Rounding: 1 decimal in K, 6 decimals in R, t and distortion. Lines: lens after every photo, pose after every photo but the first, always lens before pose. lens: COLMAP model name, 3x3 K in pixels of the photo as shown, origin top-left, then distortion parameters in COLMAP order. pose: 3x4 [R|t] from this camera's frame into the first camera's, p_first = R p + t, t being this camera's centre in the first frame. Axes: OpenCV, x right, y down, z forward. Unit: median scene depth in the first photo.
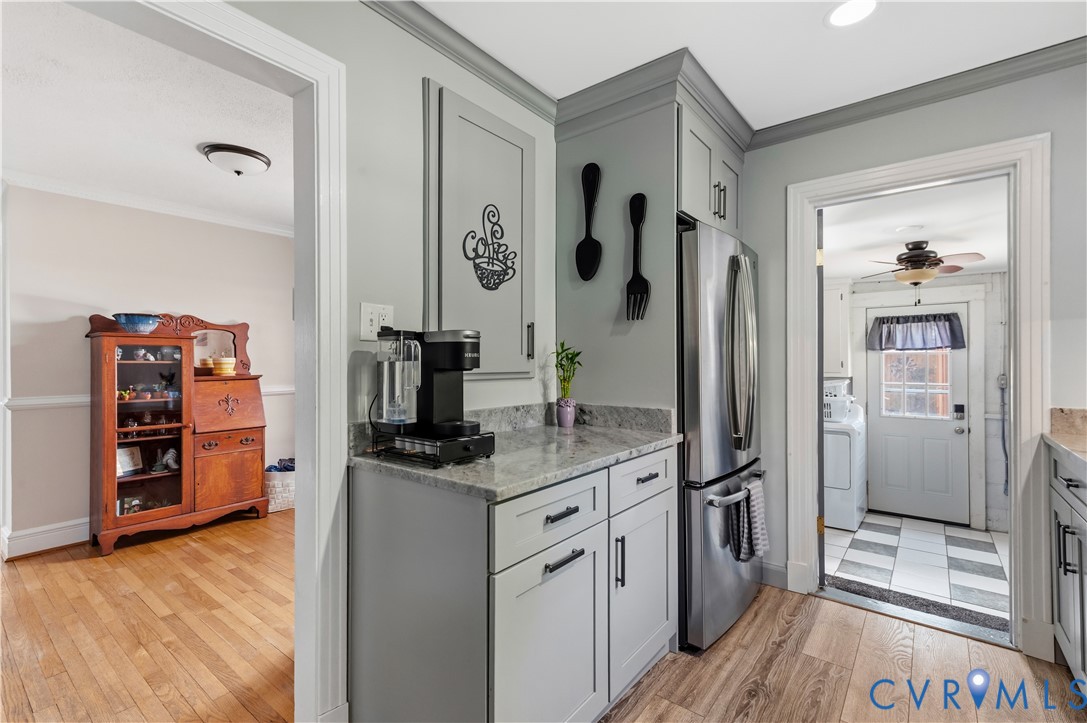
lens RADIAL K [[487.6, 0, 543.5], [0, 487.6, 361.5], [0, 0, 1]] dist [0.016326, 0.000065]
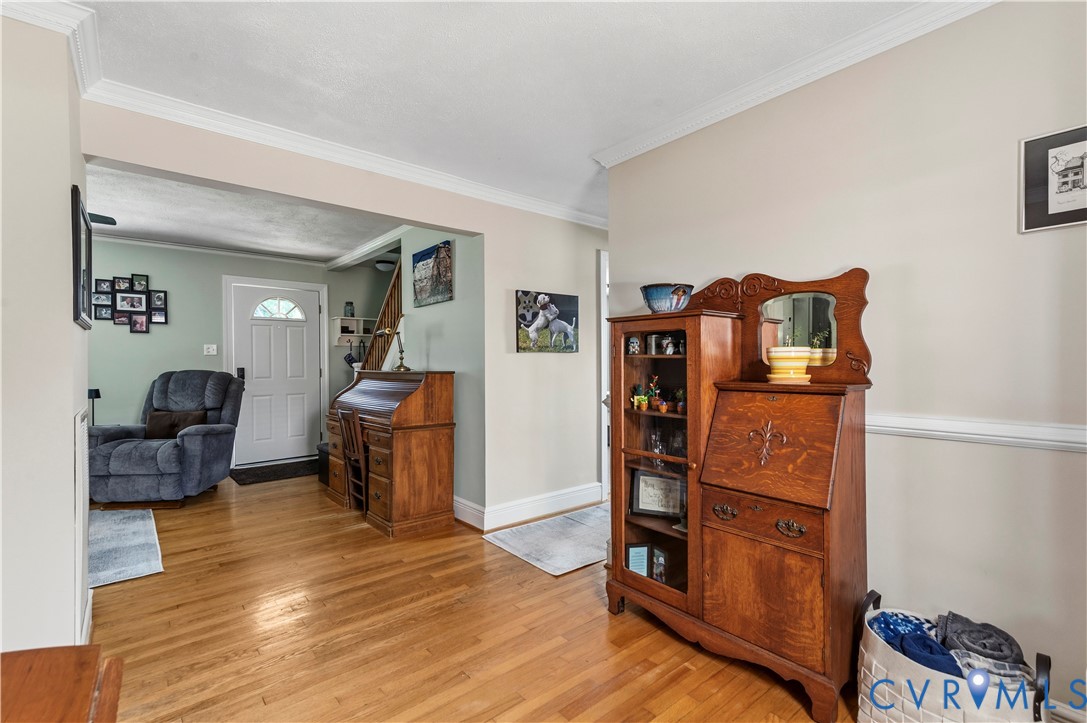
lens RADIAL K [[487.6, 0, 543.5], [0, 487.6, 361.5], [0, 0, 1]] dist [0.016326, 0.000065]
pose [[-0.225222, 0.003522, -0.974301, -0.115495], [0.008925, 0.999959, 0.001551, 0.003719], [0.974267, -0.008346, -0.225245, 0.945929]]
